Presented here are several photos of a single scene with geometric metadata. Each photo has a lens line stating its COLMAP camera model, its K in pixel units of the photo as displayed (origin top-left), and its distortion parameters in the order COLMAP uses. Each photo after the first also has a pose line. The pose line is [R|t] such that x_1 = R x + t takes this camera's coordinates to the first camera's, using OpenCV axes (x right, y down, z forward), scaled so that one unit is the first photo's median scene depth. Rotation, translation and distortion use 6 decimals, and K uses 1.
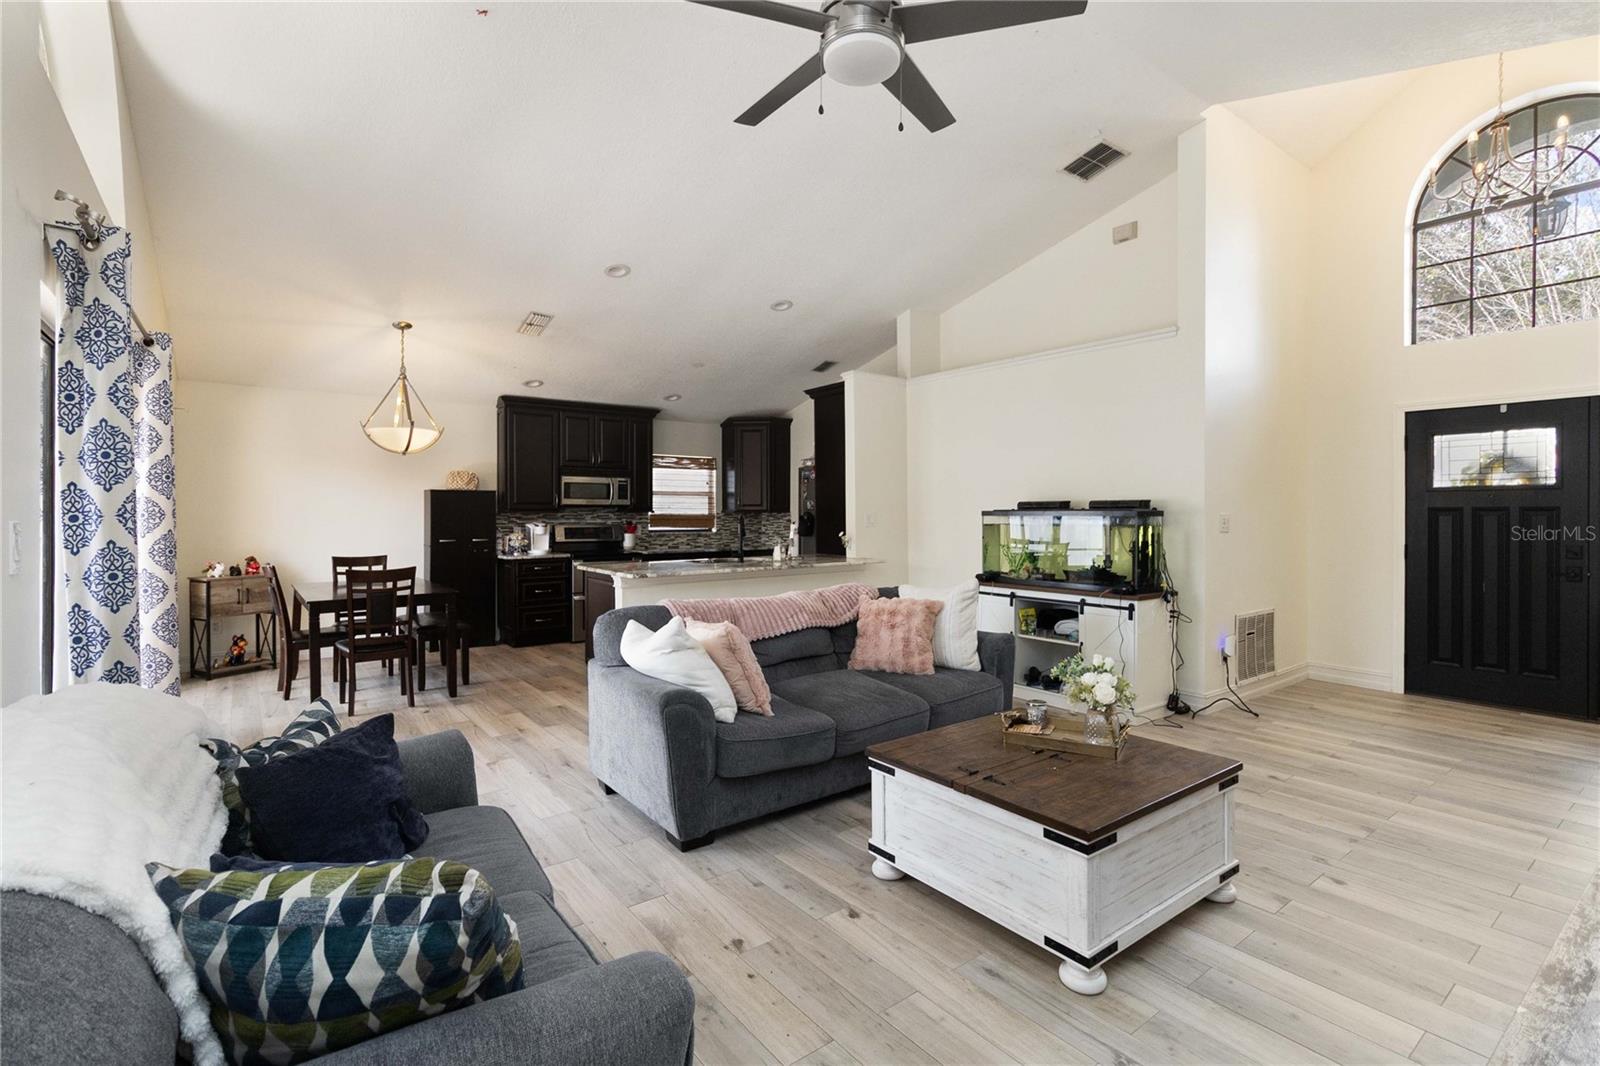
lens RADIAL K [[737.4, 0, 806.2], [0, 737.4, 518.1], [0, 0, 1]] dist [-0.002342, 0.001005]
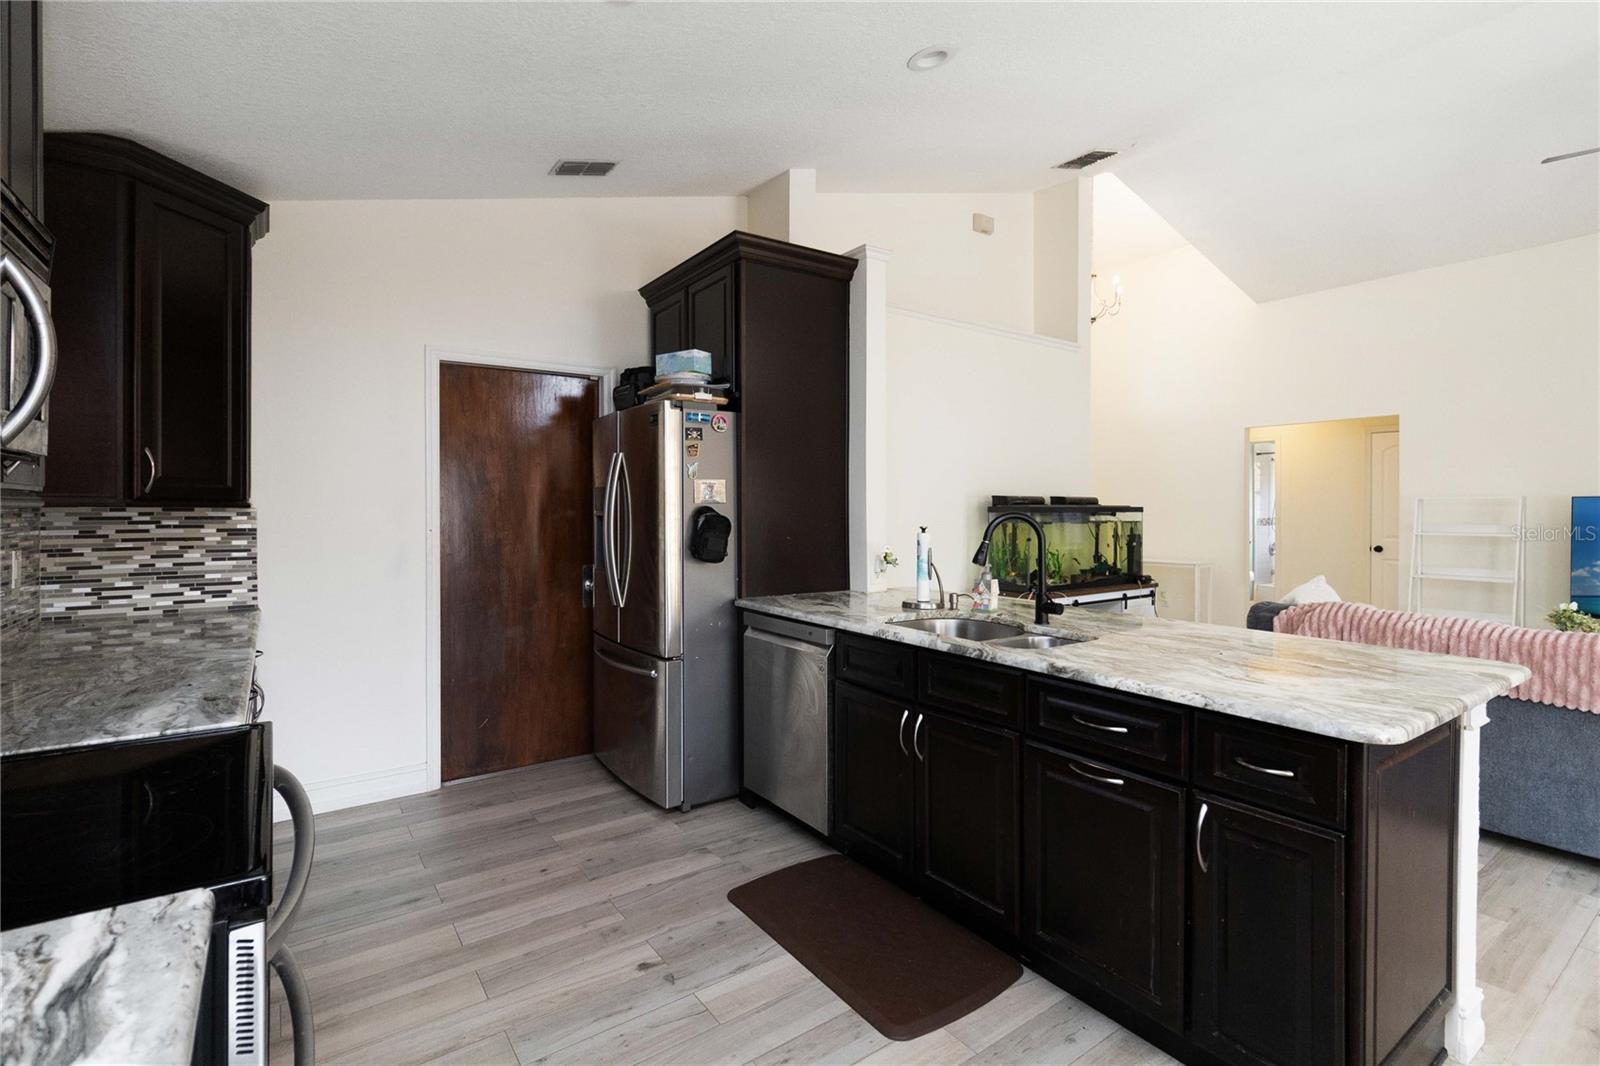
lens RADIAL K [[737.4, 0, 799.0], [0, 737.4, 511.9], [0, 0, 1]] dist [-0.002342, 0.001005]
pose [[0.034420, -0.000375, 0.999407, -0.456319], [0.007264, 0.999974, 0.000125, -0.004973], [-0.999381, 0.007255, 0.034422, 0.977810]]
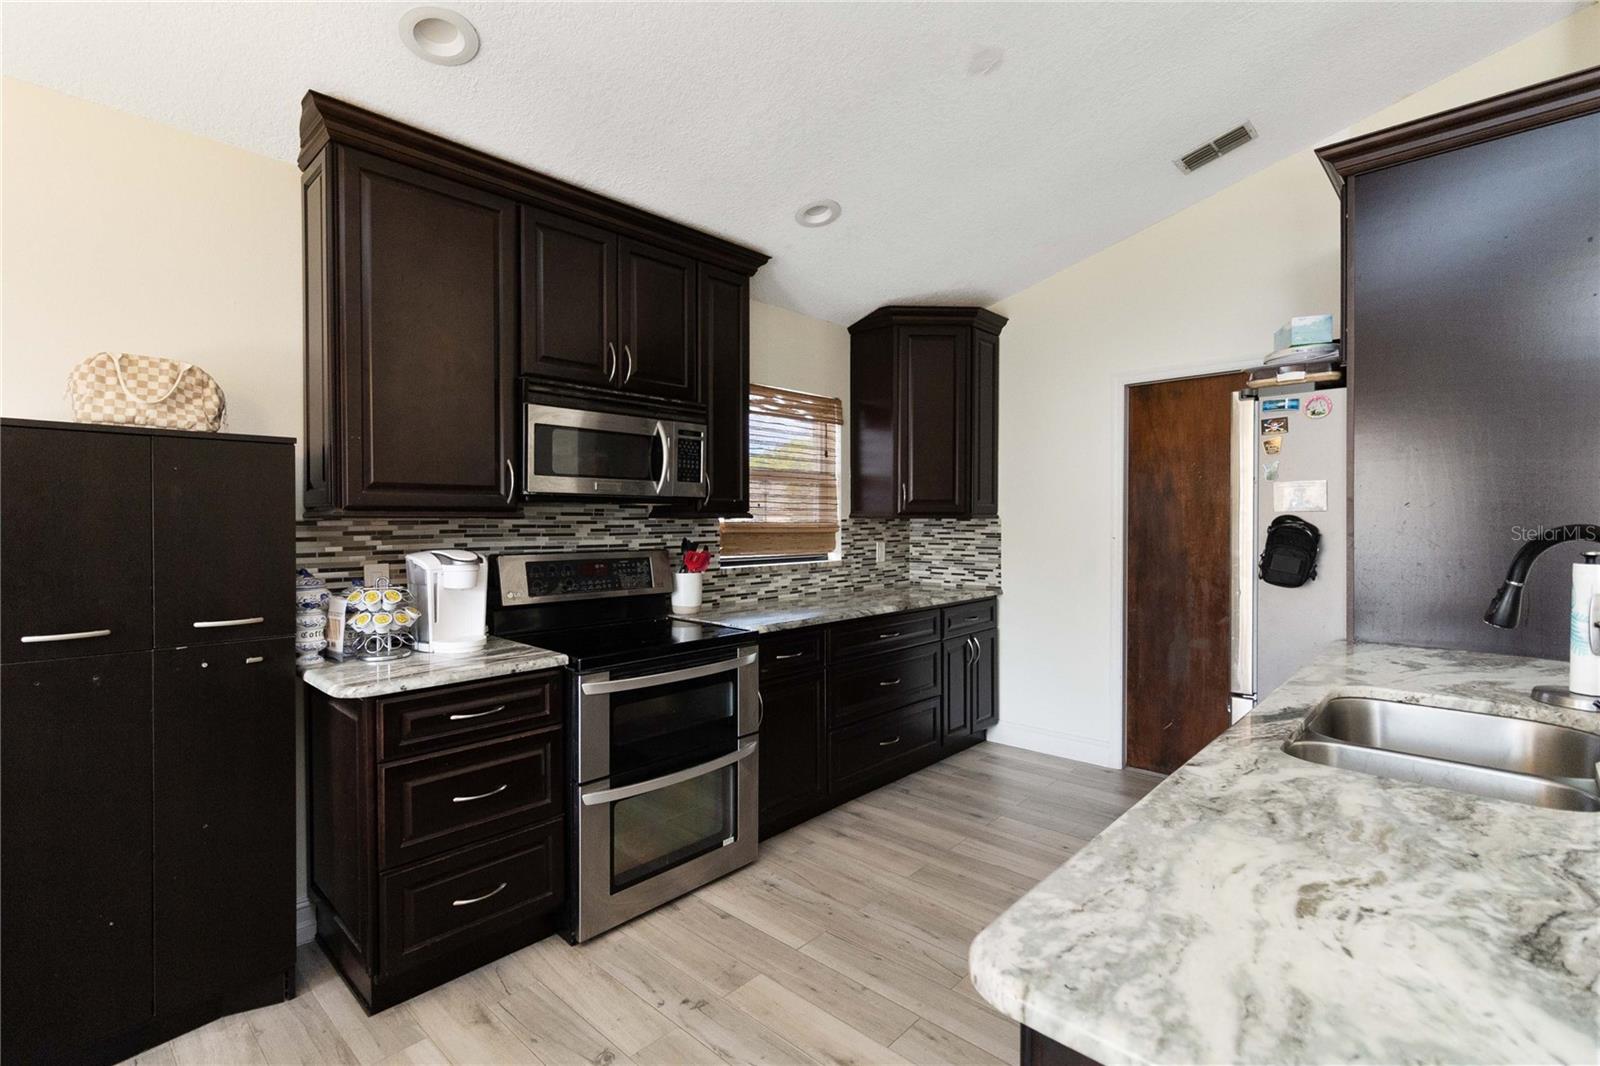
lens RADIAL K [[737.4, 0, 805.8], [0, 737.4, 523.8], [0, 0, 1]] dist [-0.002342, 0.001005]
pose [[0.985354, -0.001880, 0.170512, -0.295189], [0.002047, 0.999998, -0.000800, -0.004975], [-0.170510, 0.001137, 0.985355, 0.733424]]
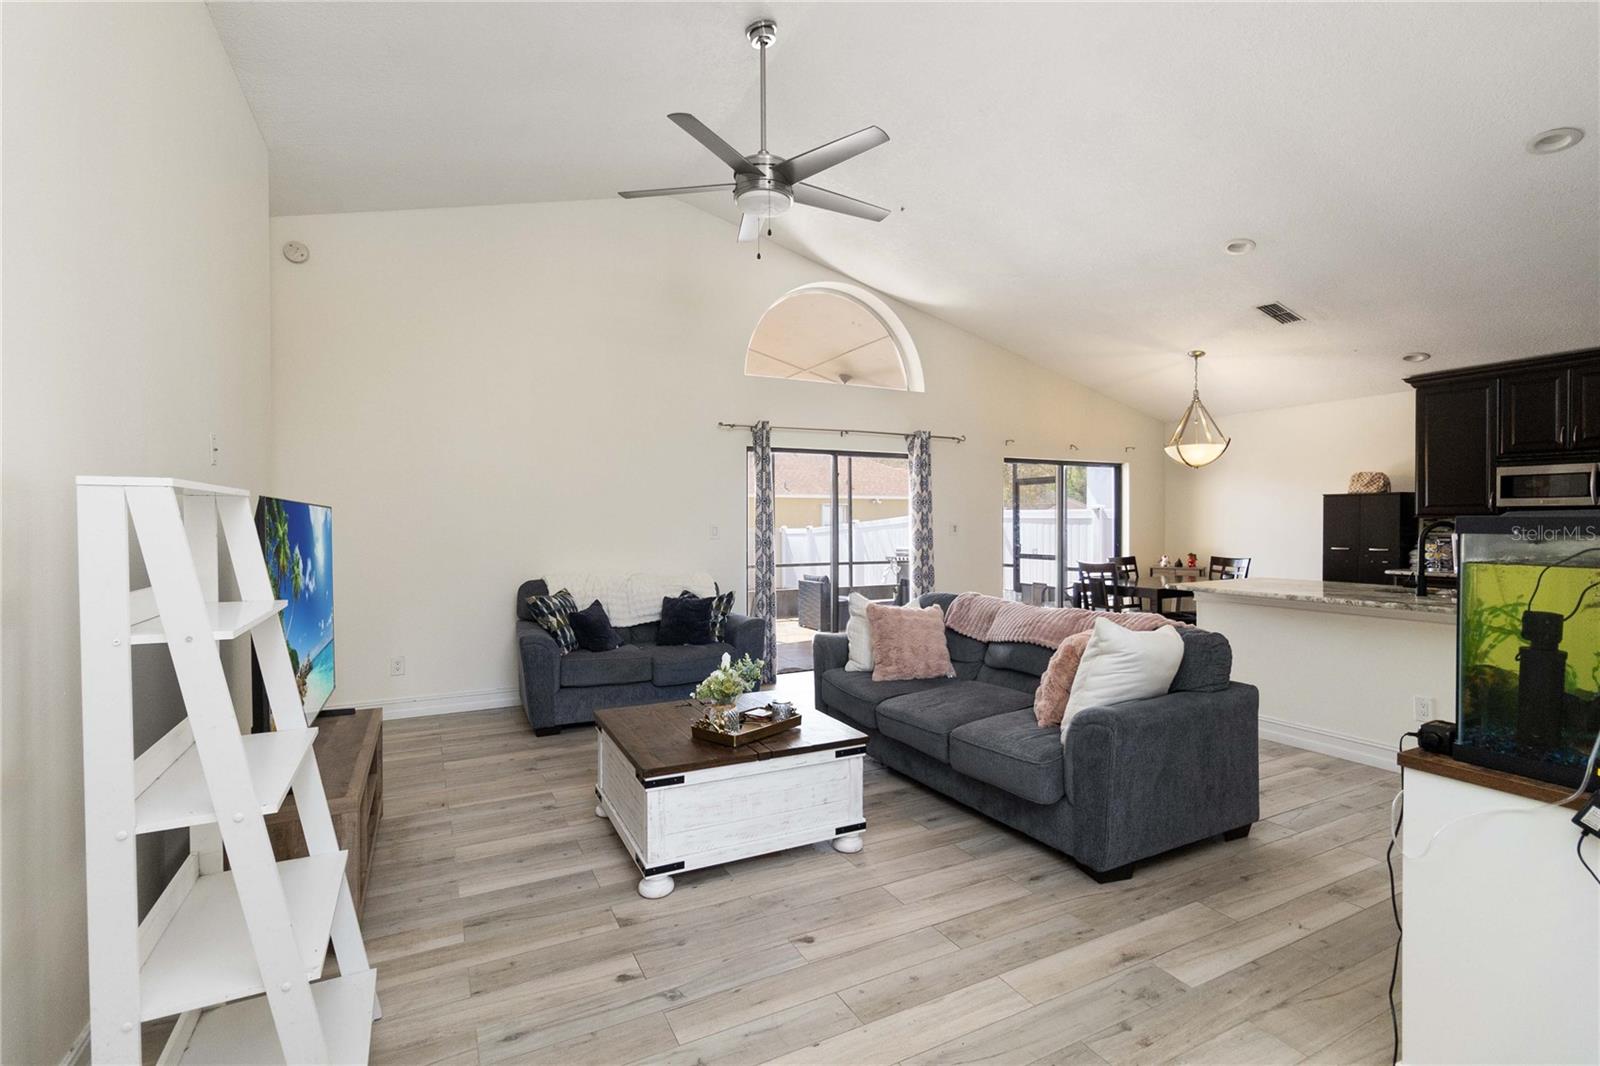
lens RADIAL K [[737.4, 0, 809.0], [0, 737.4, 527.5], [0, 0, 1]] dist [-0.002342, 0.001005]
pose [[-0.169508, 0.010580, -0.985472, 0.555210], [-0.001922, 0.999937, 0.011066, -0.005070], [0.985527, 0.003770, -0.169477, 0.500089]]
